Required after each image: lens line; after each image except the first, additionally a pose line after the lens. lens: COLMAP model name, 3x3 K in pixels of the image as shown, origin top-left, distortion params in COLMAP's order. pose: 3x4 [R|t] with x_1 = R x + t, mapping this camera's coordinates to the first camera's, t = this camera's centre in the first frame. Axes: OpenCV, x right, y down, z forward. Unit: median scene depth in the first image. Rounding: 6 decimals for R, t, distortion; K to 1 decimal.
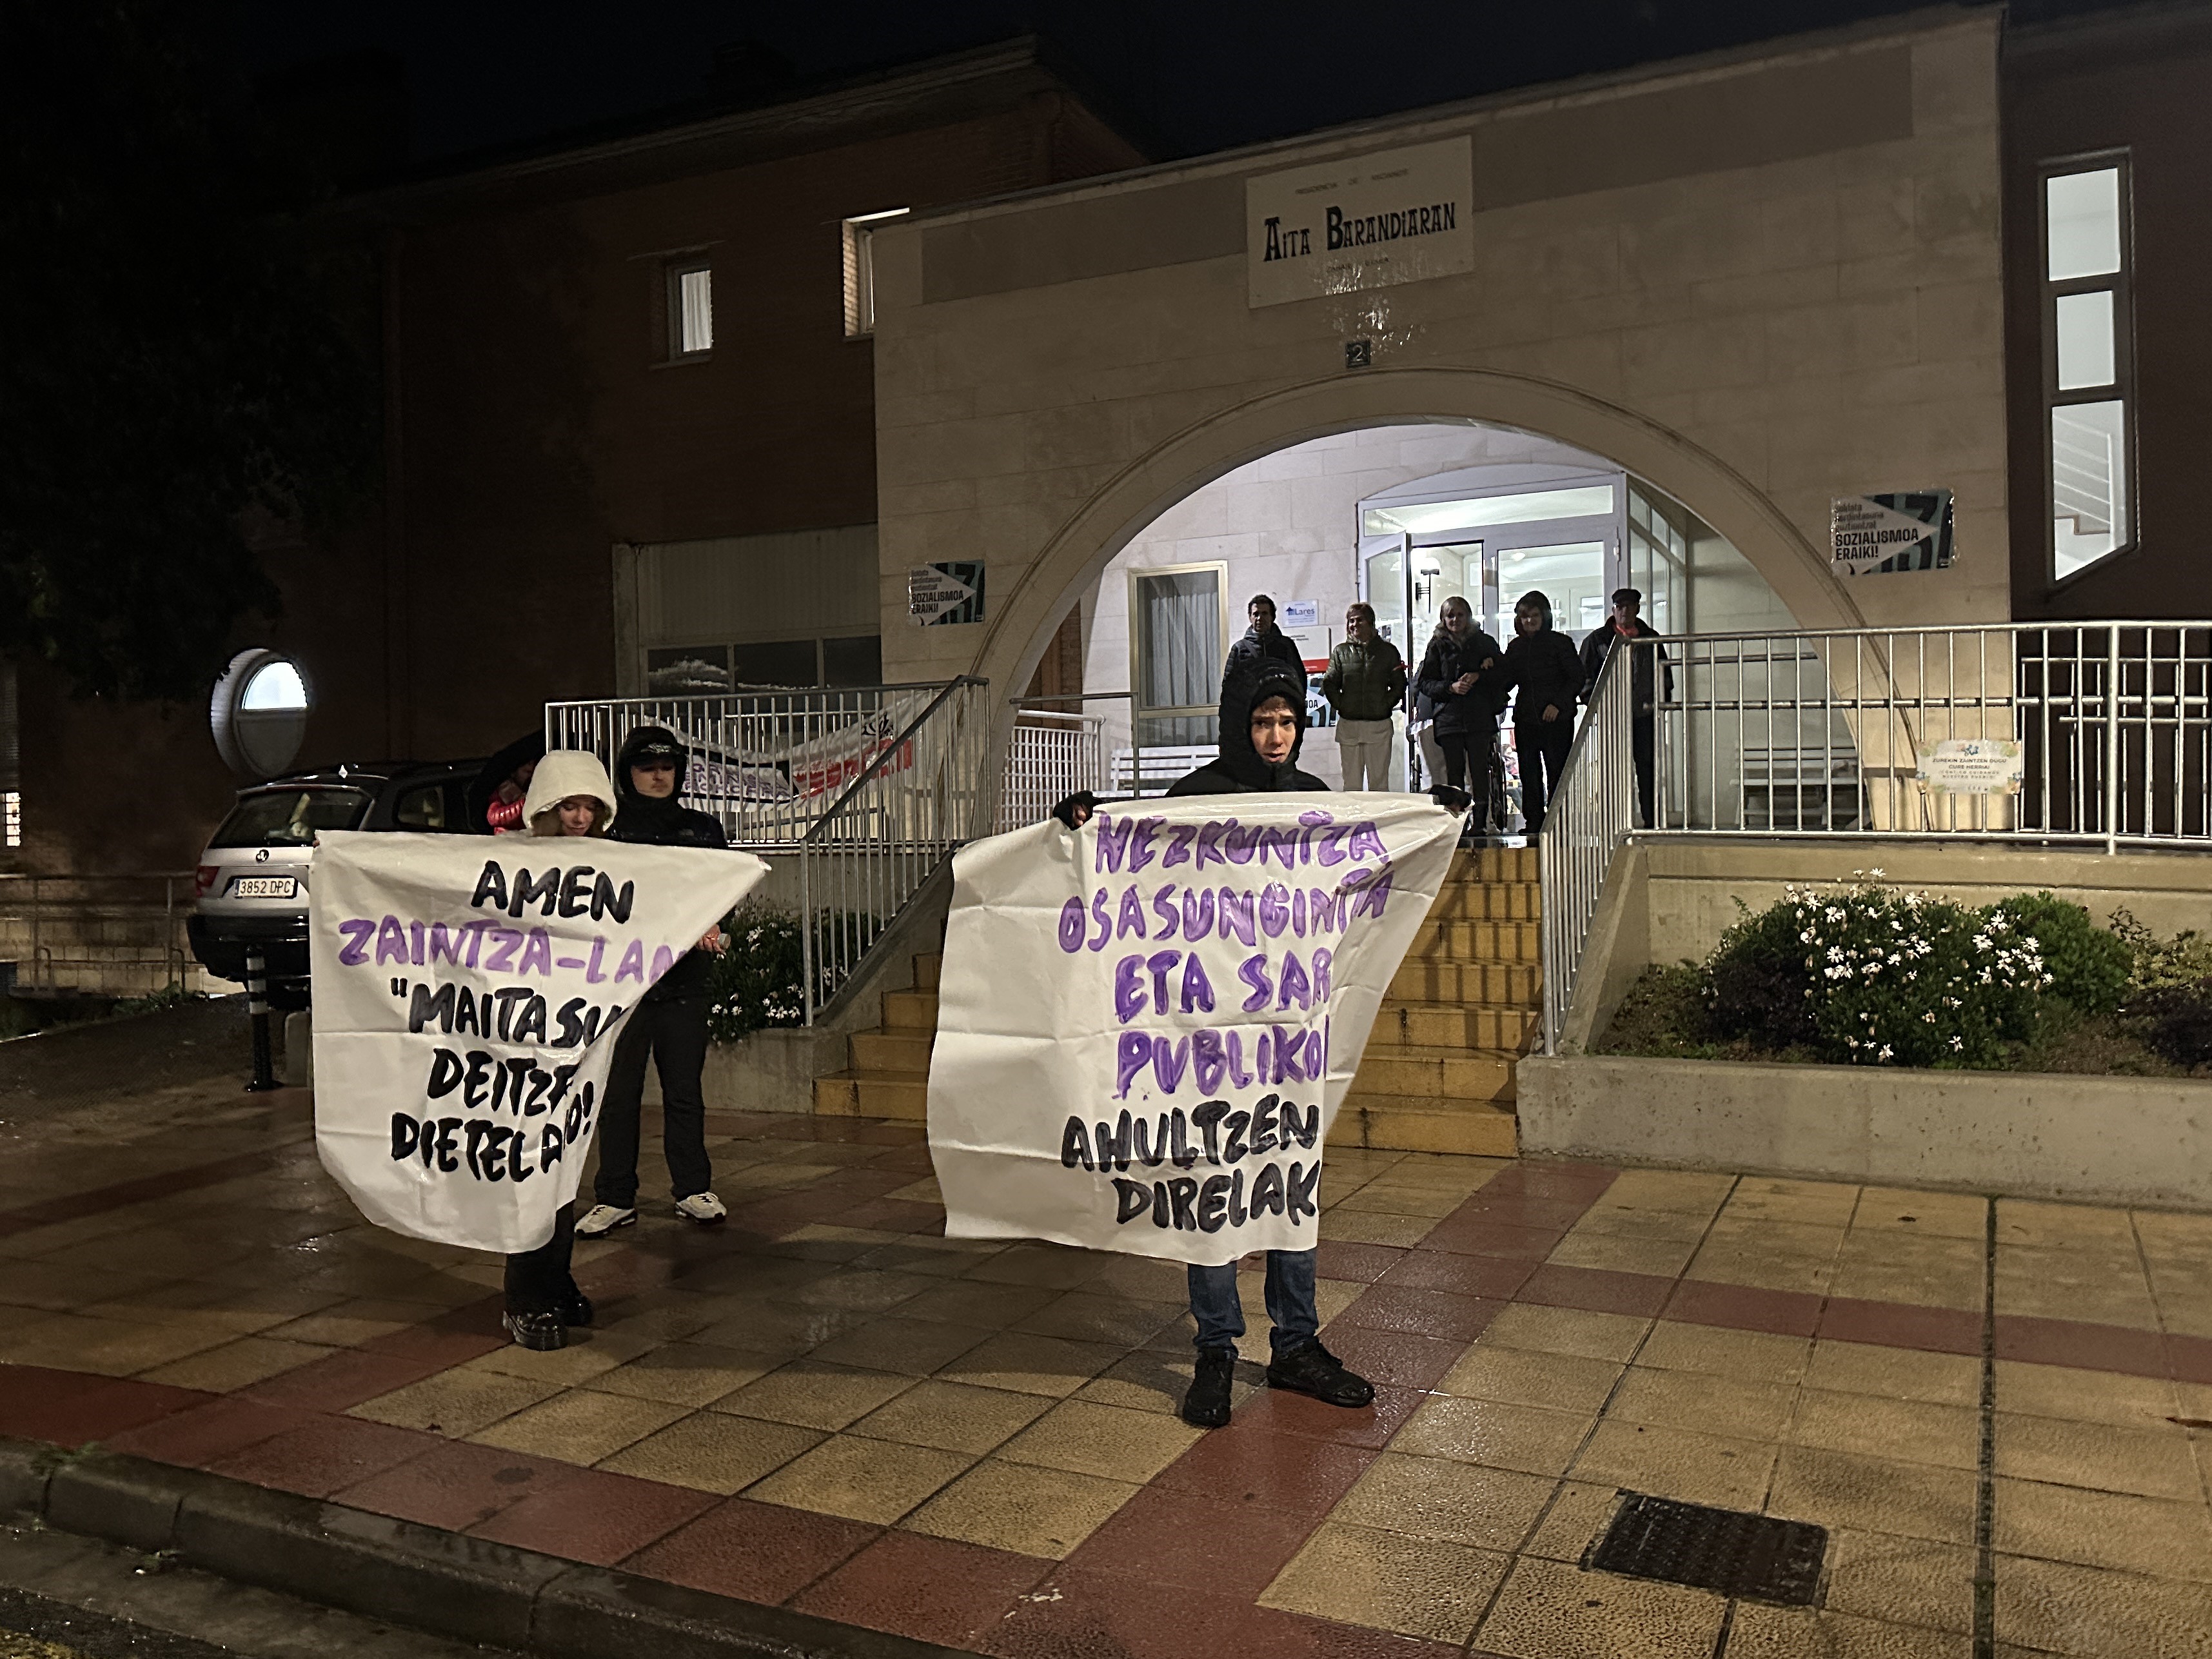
lens RADIAL K [[1701.2, 0, 1073.2], [0, 1701.2, 832.6], [0, 0, 1]] dist [0.158081, -0.253394]
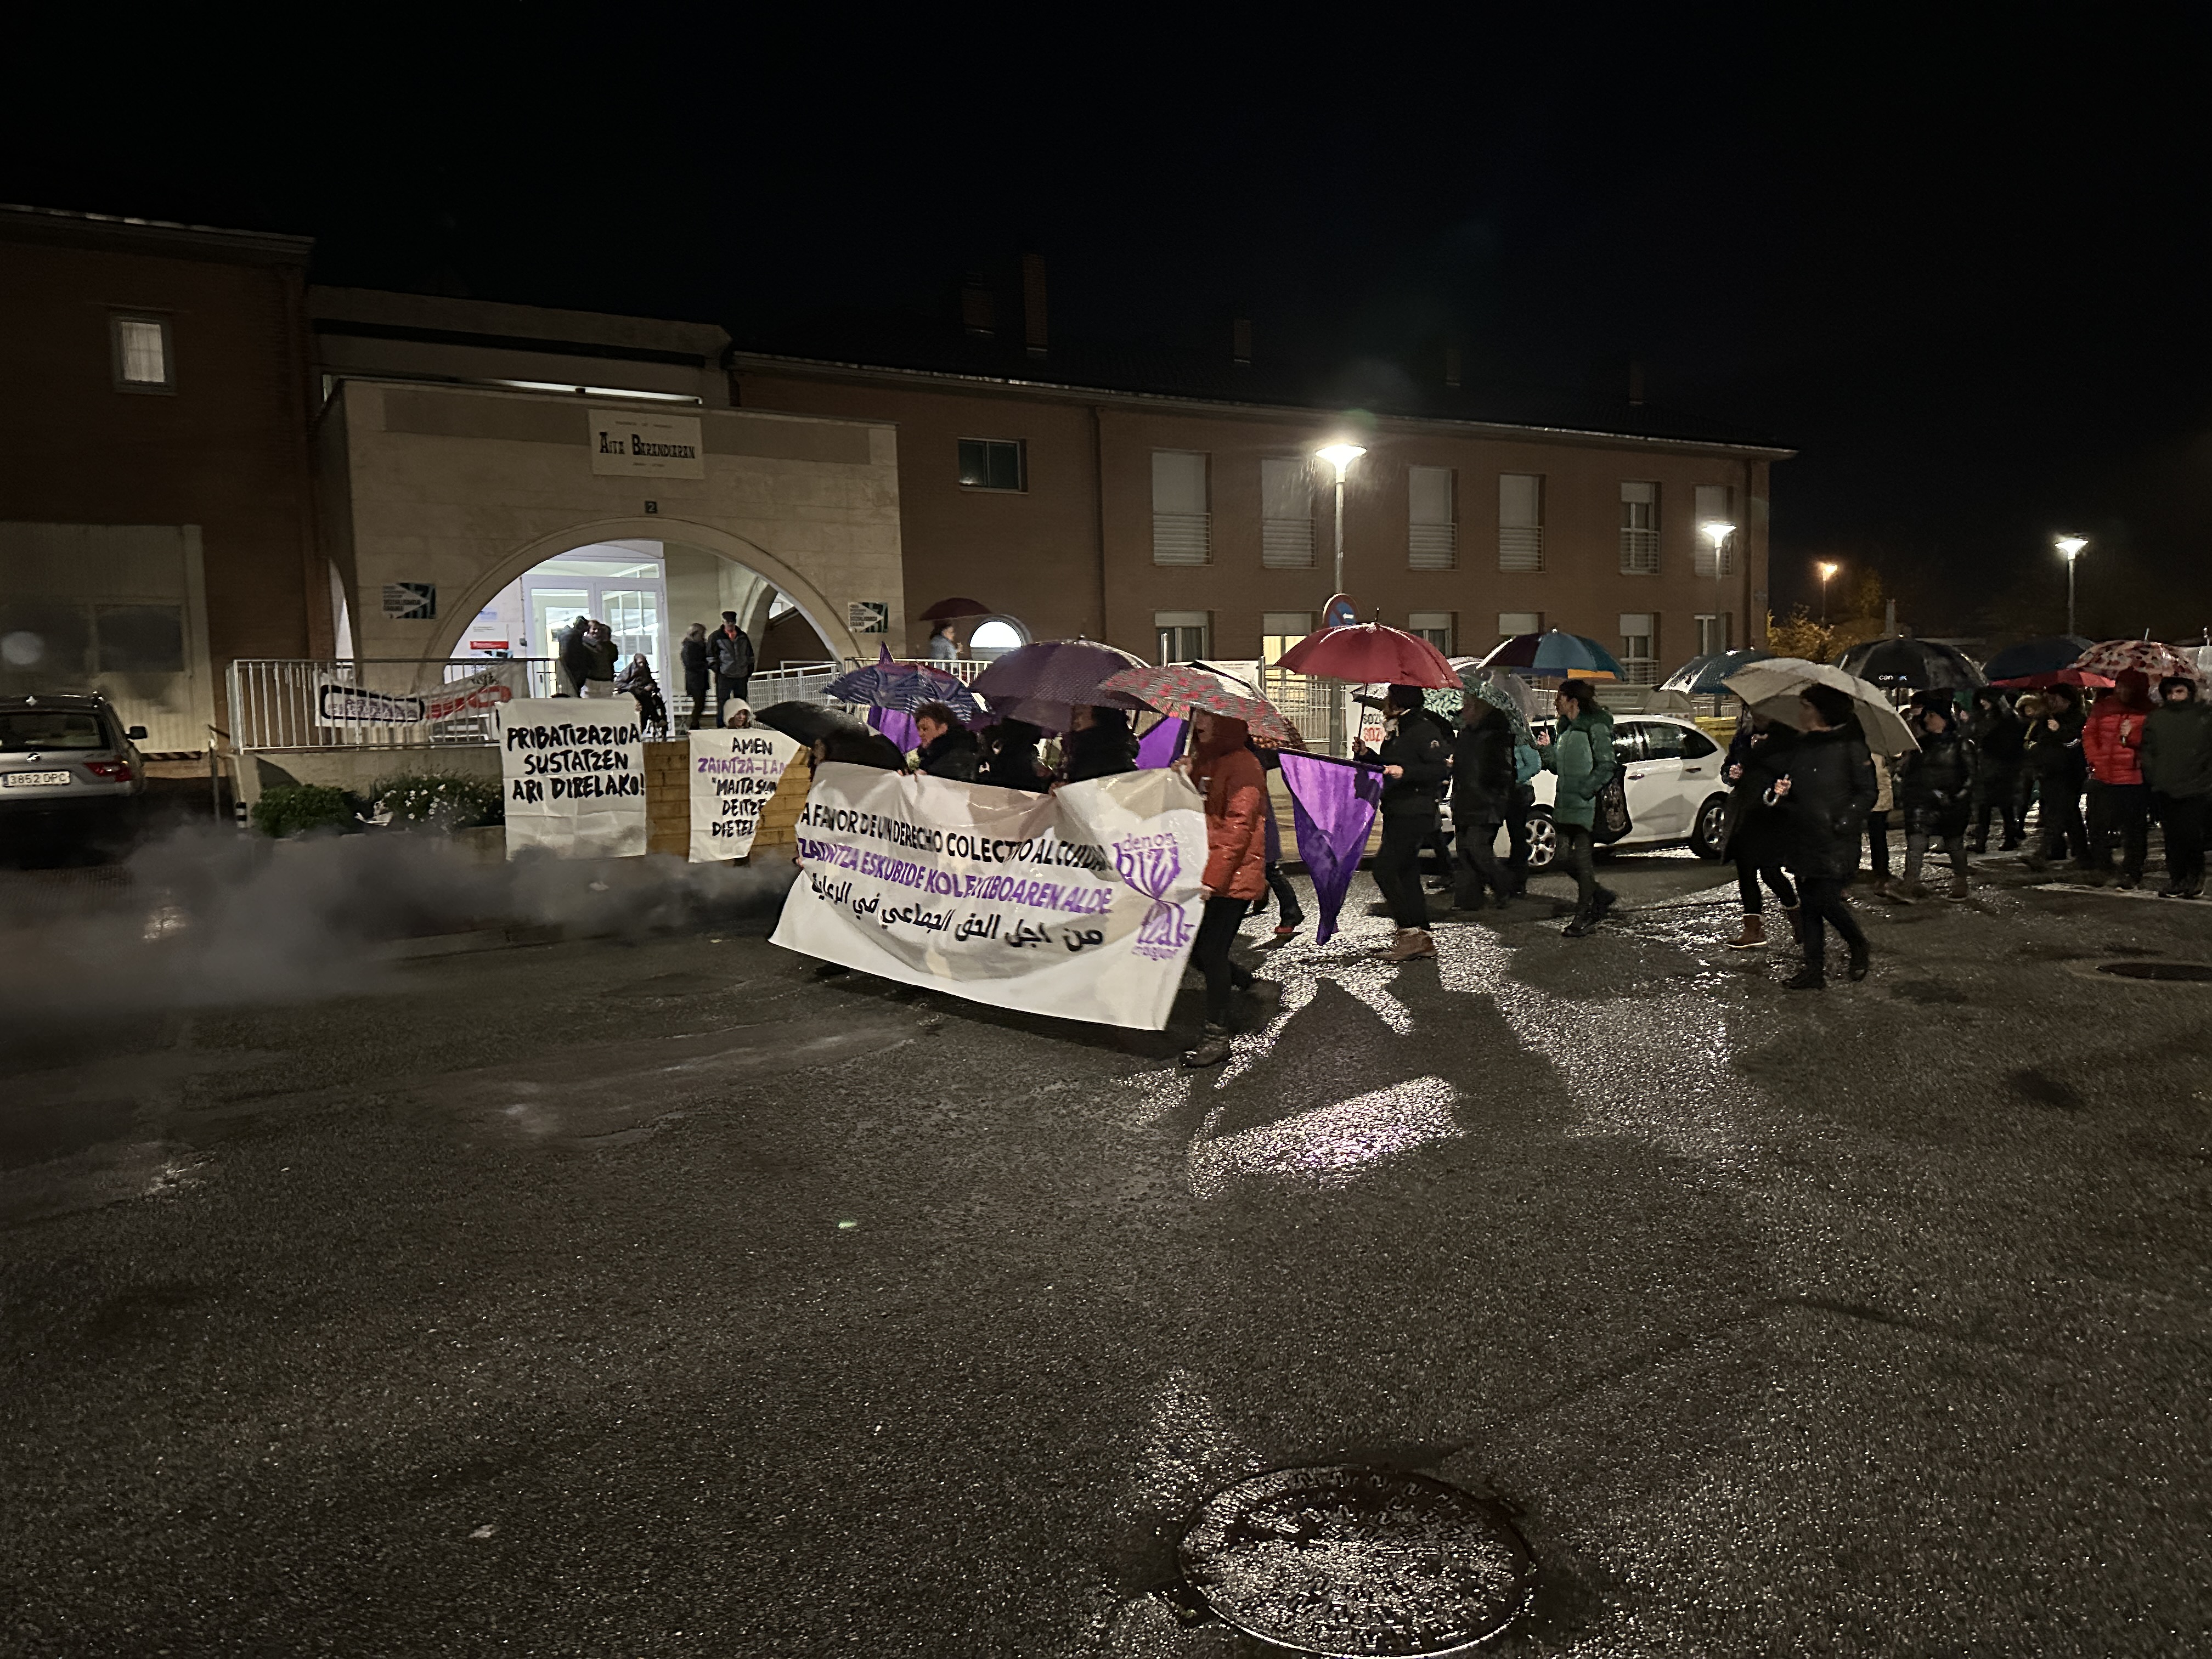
lens RADIAL K [[1701.0, 0, 1073.2], [0, 1701.0, 832.6], [0, 0, 1]] dist [0.158081, -0.253394]
pose [[0.565359, -0.055297, 0.822990, -1.307535], [0.025165, 0.998442, 0.049799, 0.026579], [-0.824461, -0.007444, 0.565869, -0.621441]]
